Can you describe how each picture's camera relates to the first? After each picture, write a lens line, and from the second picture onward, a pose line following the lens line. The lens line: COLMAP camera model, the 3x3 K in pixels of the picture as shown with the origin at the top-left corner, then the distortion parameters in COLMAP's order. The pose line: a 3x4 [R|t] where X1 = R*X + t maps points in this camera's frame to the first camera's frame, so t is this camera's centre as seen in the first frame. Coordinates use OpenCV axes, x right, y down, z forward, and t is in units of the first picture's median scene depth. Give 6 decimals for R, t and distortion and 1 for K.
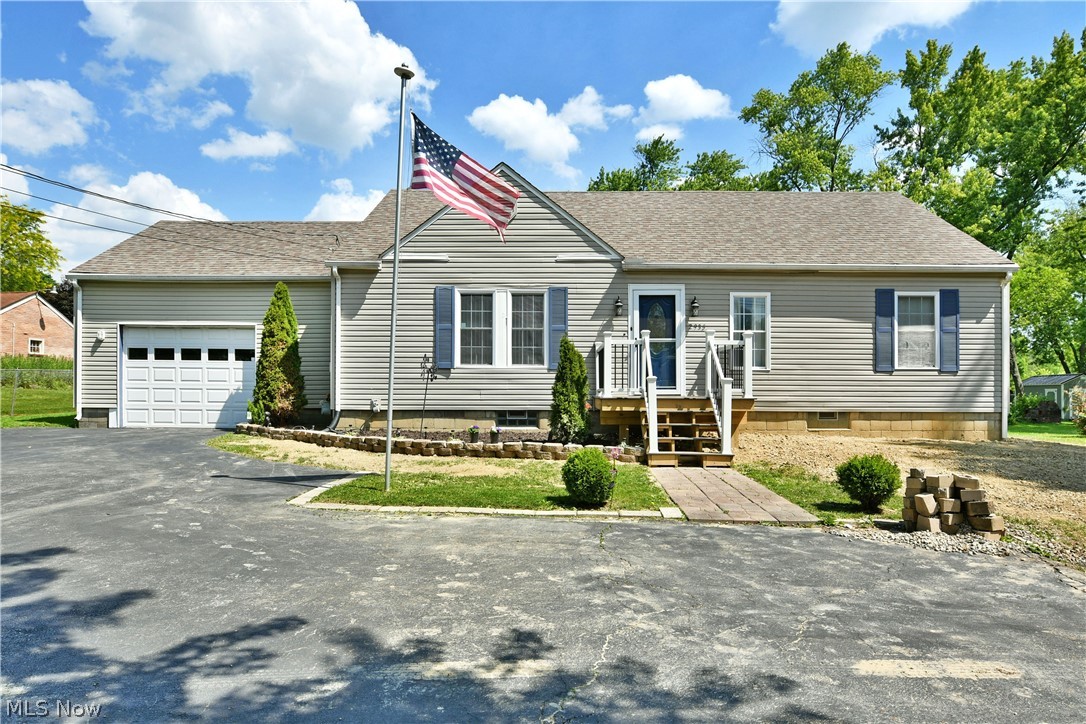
lens RADIAL K [[696.8, 0, 633.7], [0, 696.8, 380.1], [0, 0, 1]] dist [-0.014211, 0.000152]
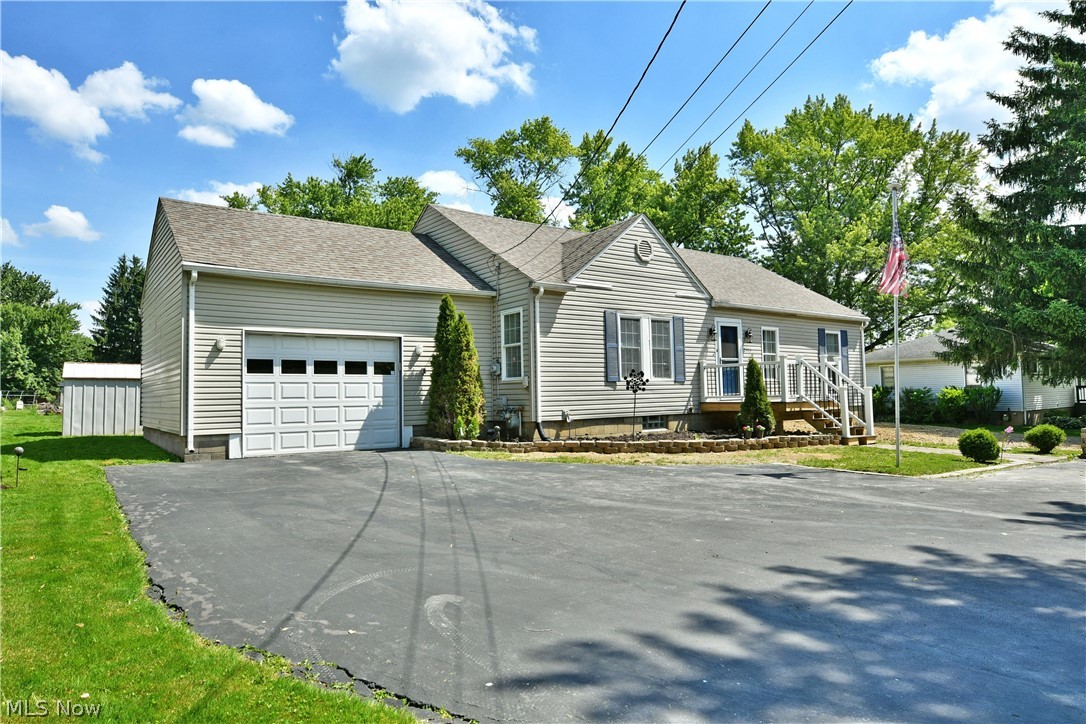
lens RADIAL K [[660.4, 0, 543.0], [0, 660.4, 362.0], [0, 0, 1]] dist [-0.012396, -0.003692]
pose [[0.802590, 0.009921, 0.596449, -1.012040], [0.014036, 0.999271, -0.035508, -0.011676], [-0.596366, 0.036870, 0.801865, 0.186618]]
